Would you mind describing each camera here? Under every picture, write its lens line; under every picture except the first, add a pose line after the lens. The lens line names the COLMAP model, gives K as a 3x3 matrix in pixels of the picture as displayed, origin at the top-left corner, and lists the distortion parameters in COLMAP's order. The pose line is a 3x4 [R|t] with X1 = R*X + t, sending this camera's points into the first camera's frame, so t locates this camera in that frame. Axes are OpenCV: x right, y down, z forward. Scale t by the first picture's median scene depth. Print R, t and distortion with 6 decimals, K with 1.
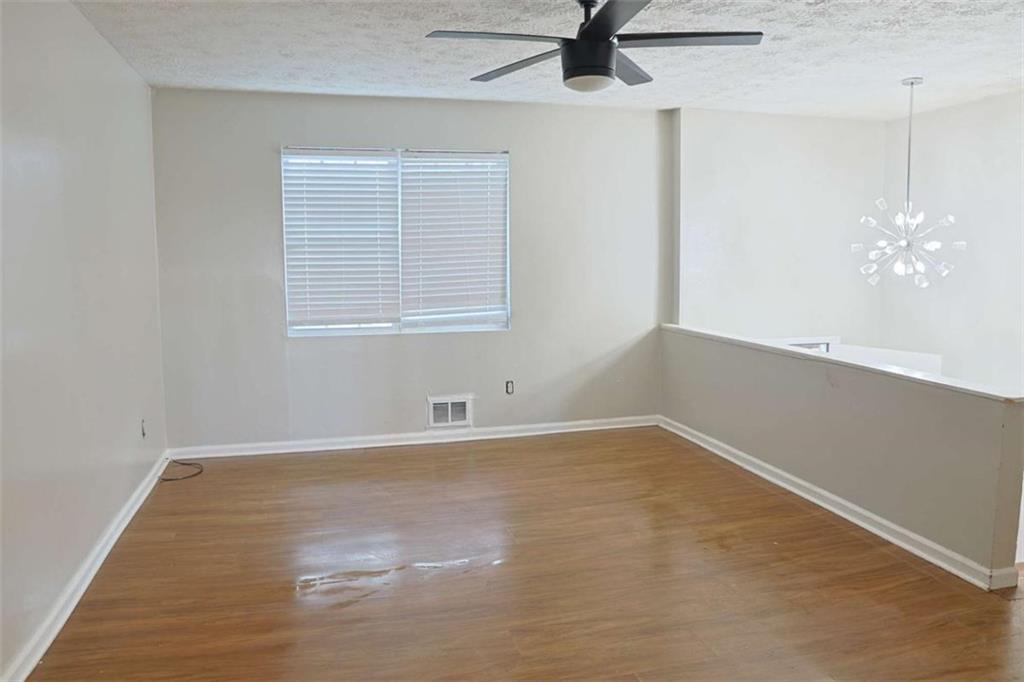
lens RADIAL K [[716.8, 0, 497.4], [0, 716.8, 338.6], [0, 0, 1]] dist [-0.057451, 0.005431]
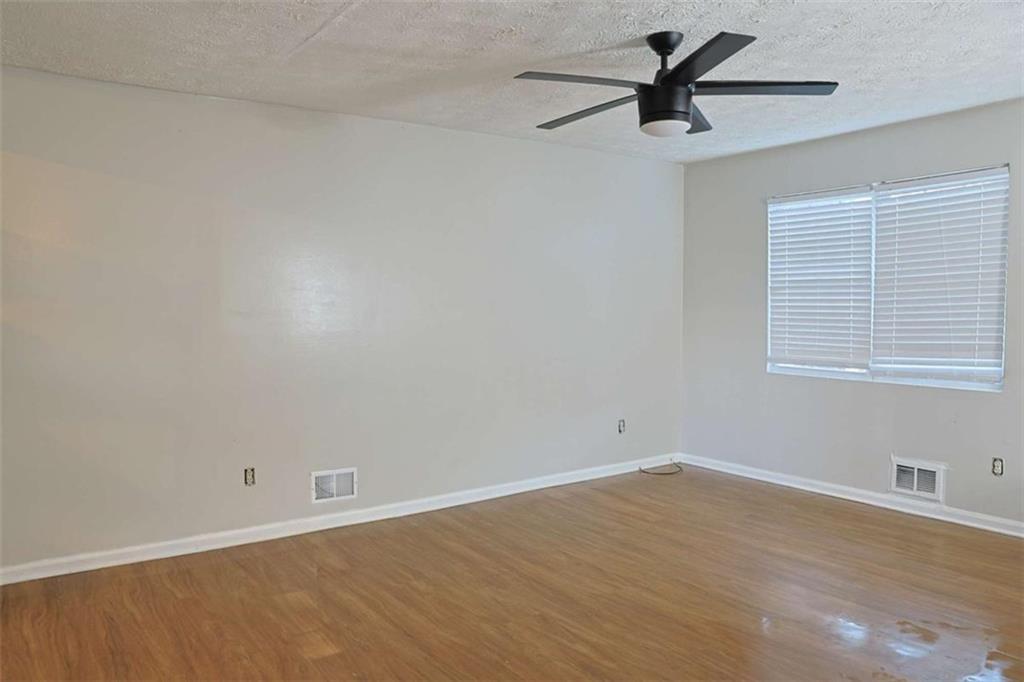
lens RADIAL K [[716.8, 0, 497.4], [0, 716.8, 338.6], [0, 0, 1]] dist [-0.057451, 0.005431]
pose [[0.362885, 0.053229, -0.930312, 0.537556], [-0.091609, 0.995569, 0.021229, -0.037696], [0.927320, 0.077522, 0.366154, 0.221508]]
